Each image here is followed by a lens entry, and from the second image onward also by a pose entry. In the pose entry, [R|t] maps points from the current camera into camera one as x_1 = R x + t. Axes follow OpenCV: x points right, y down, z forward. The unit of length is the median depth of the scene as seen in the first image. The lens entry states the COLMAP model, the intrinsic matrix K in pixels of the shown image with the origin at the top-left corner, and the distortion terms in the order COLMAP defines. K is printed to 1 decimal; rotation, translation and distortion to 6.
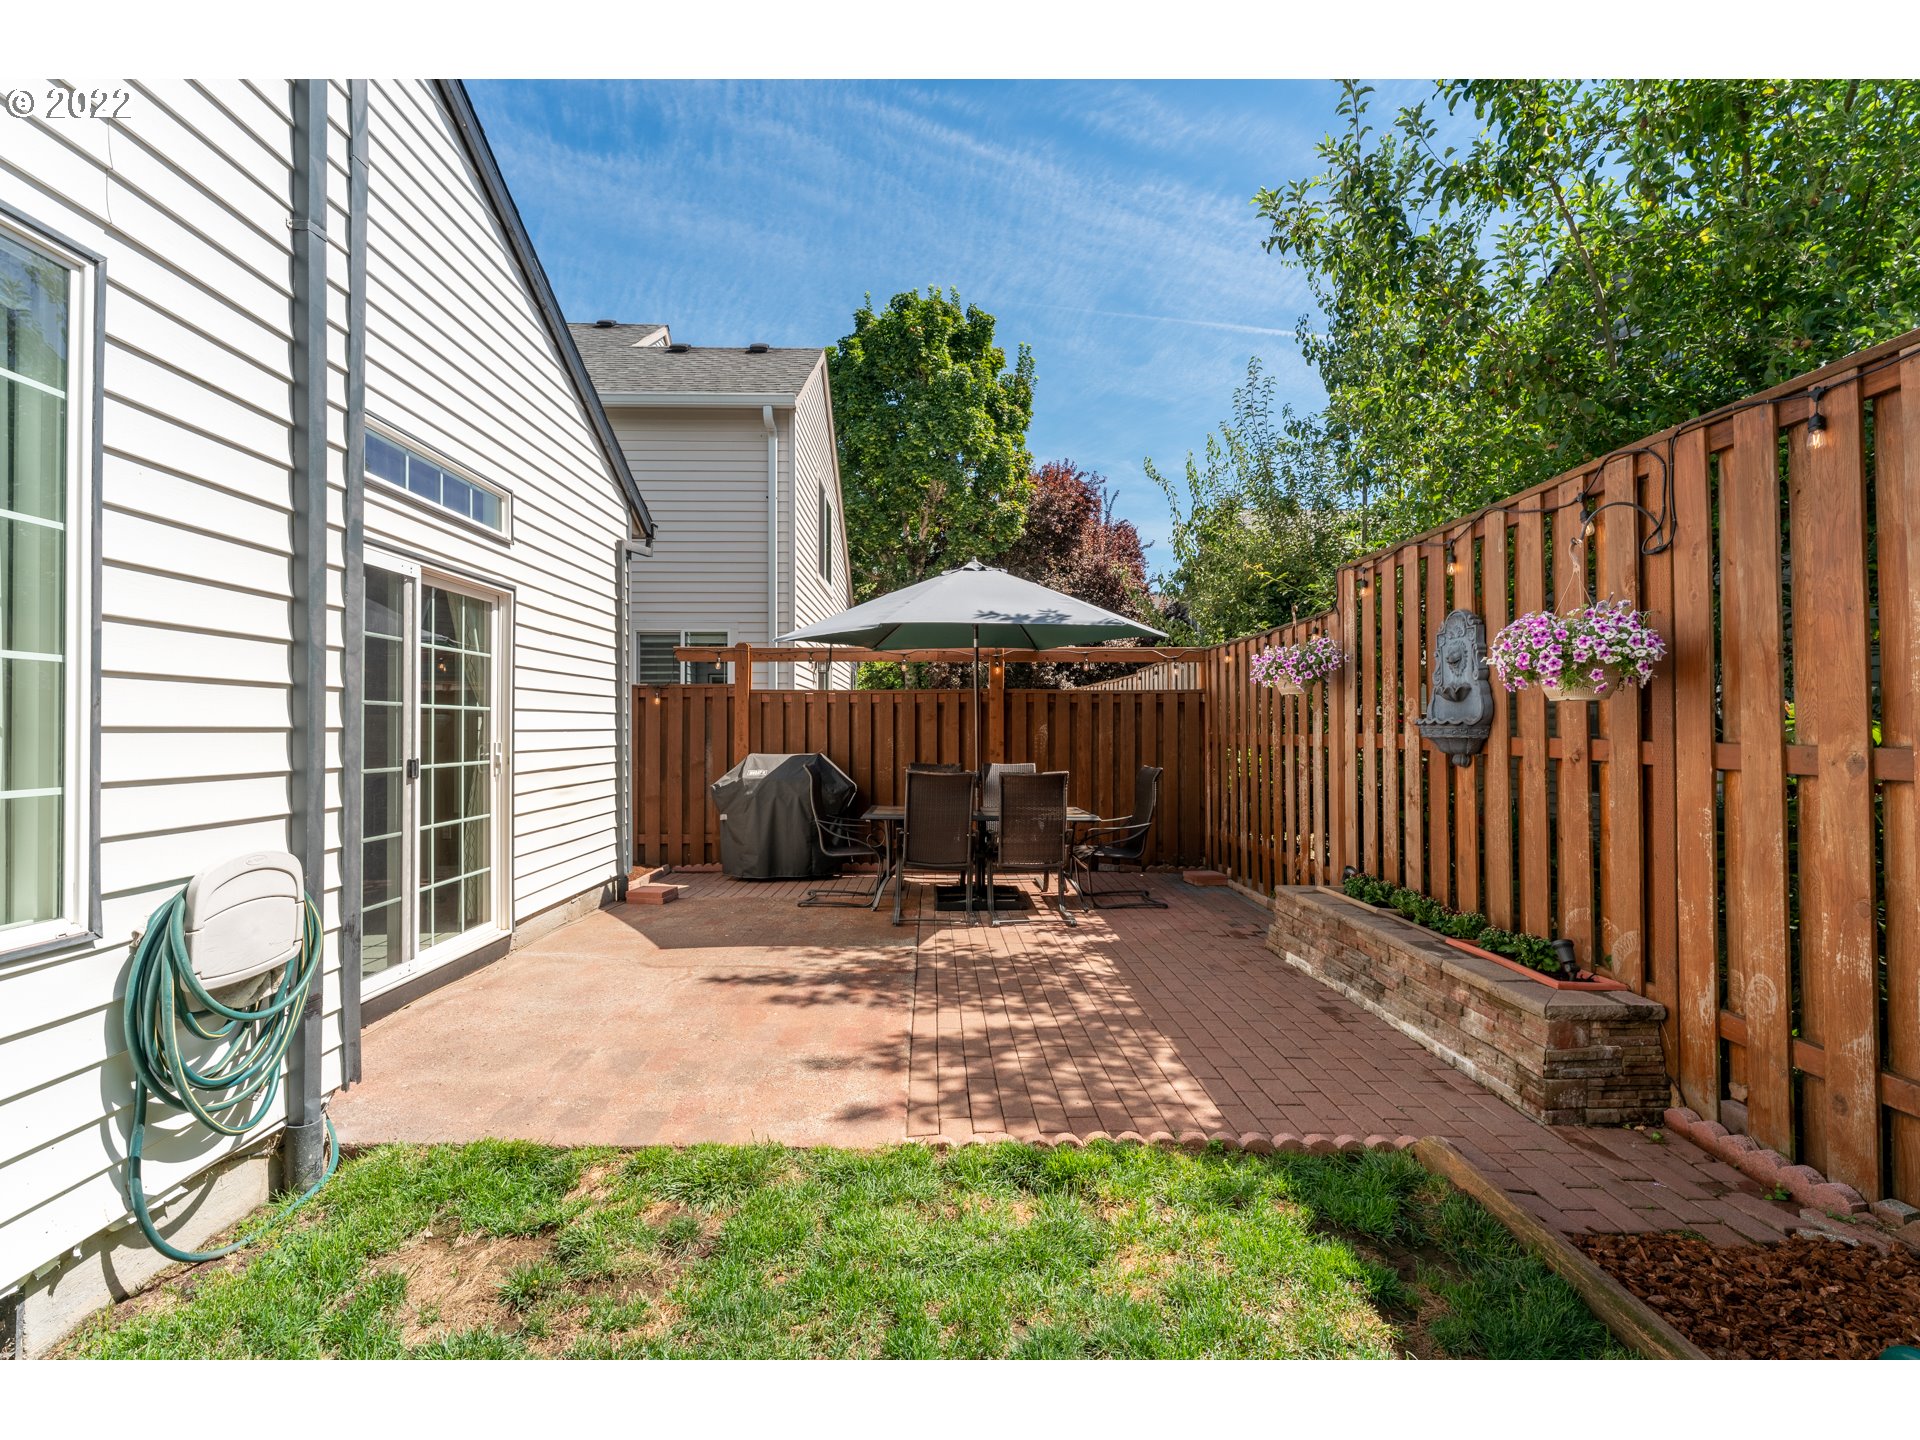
lens RADIAL K [[767.6, 0, 953.4], [0, 767.6, 717.4], [0, 0, 1]] dist [0.001152, -0.000052]
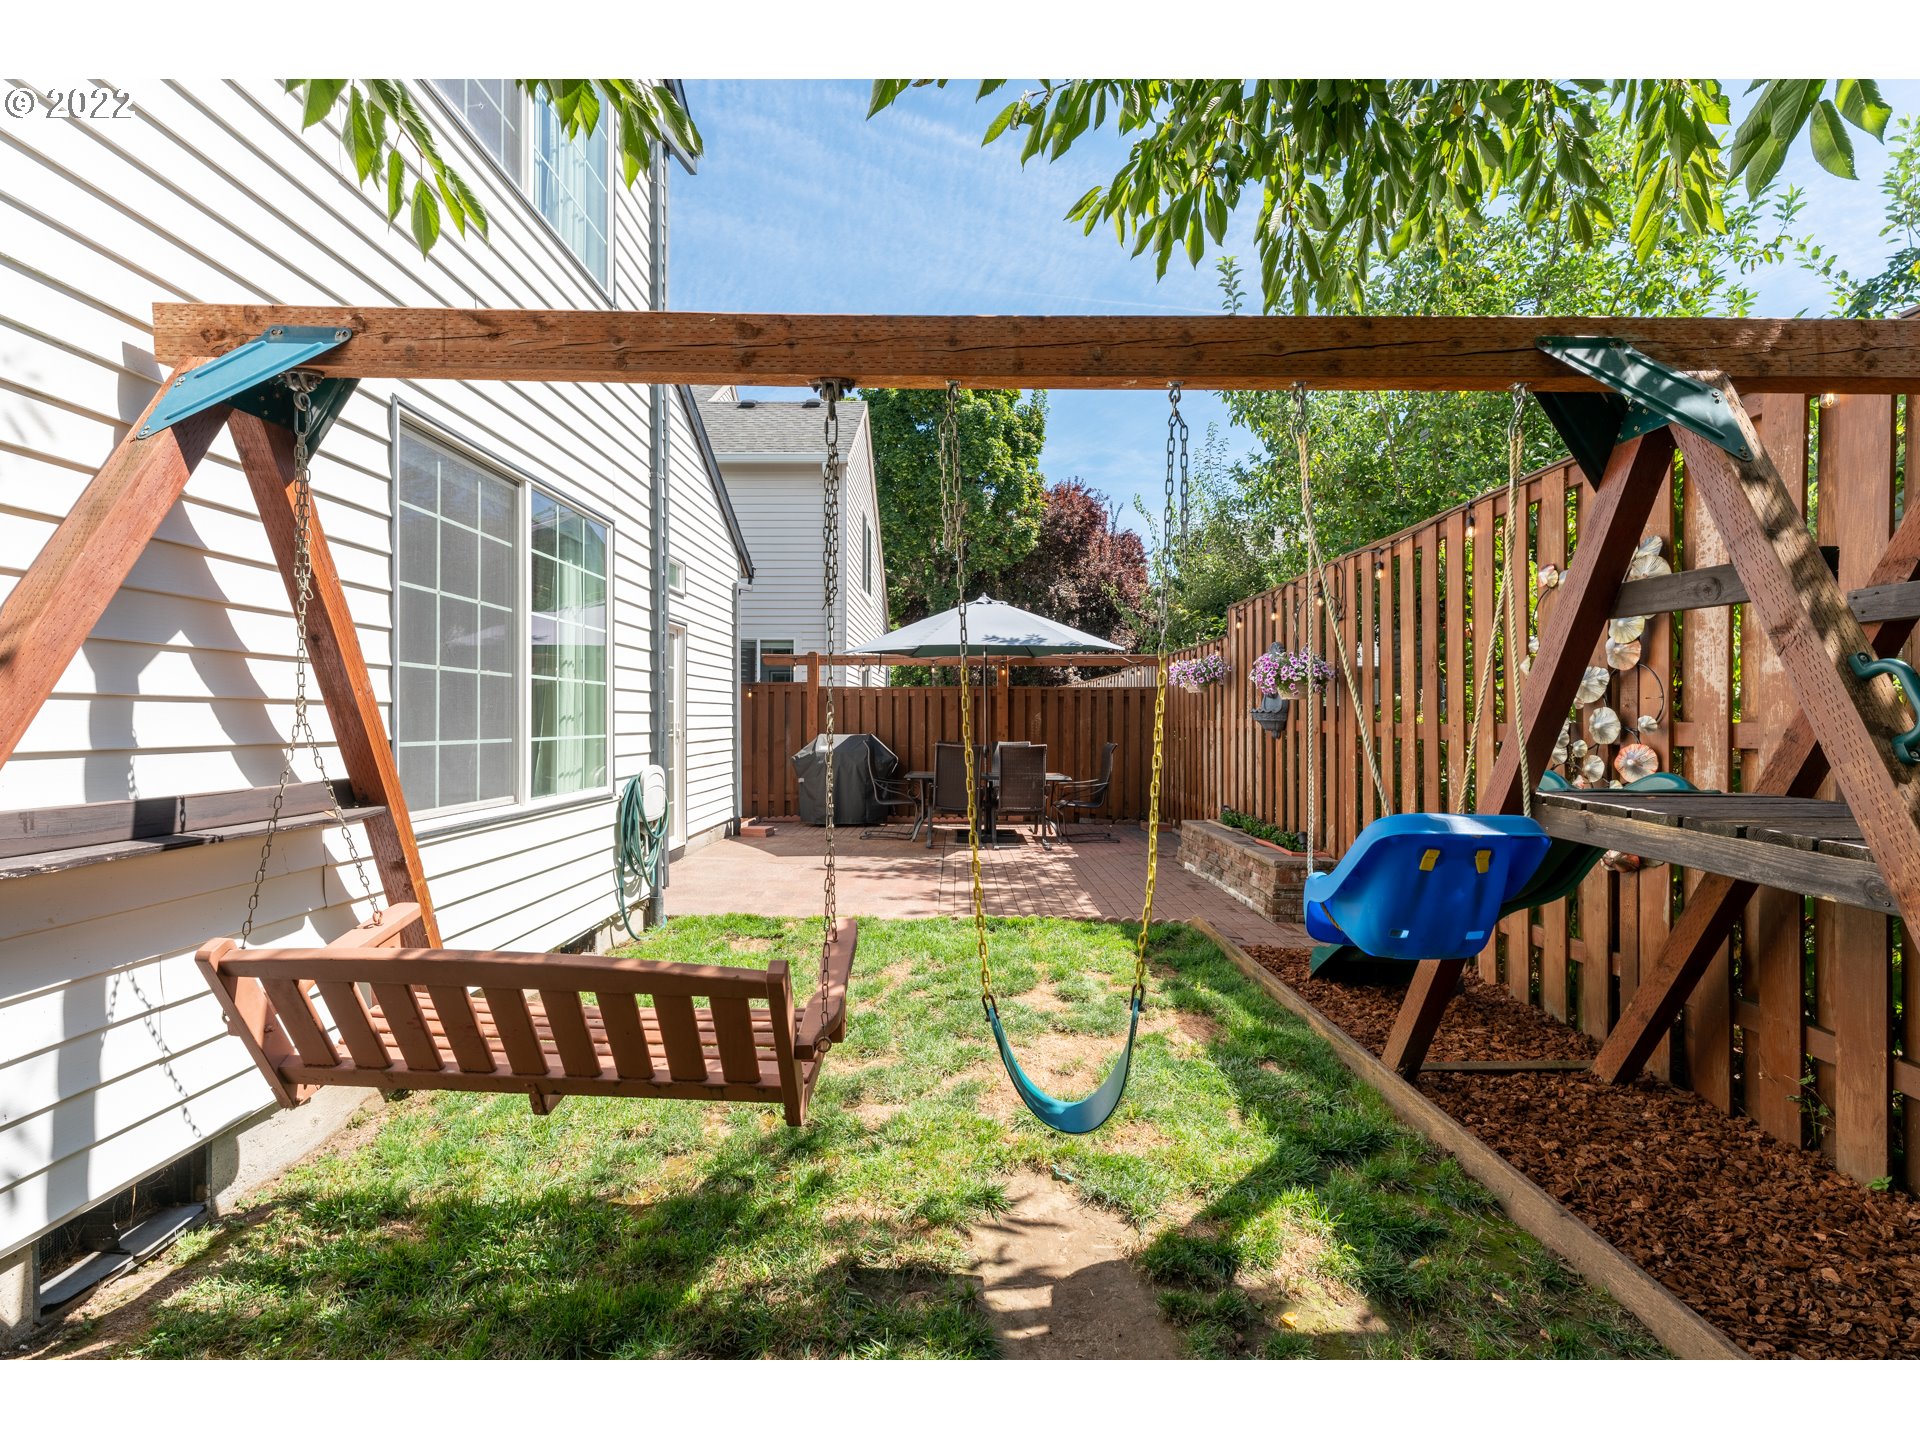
lens RADIAL K [[1379.6, 0, 960.0], [0, 1379.6, 720.0], [0, 0, 1]] dist [0.001143, -0.000063]
pose [[0.999480, 0.002622, -0.032124, 0.065585], [-0.002297, 0.999946, 0.010137, -0.002726], [0.032148, -0.010058, 0.999432, -1.545386]]
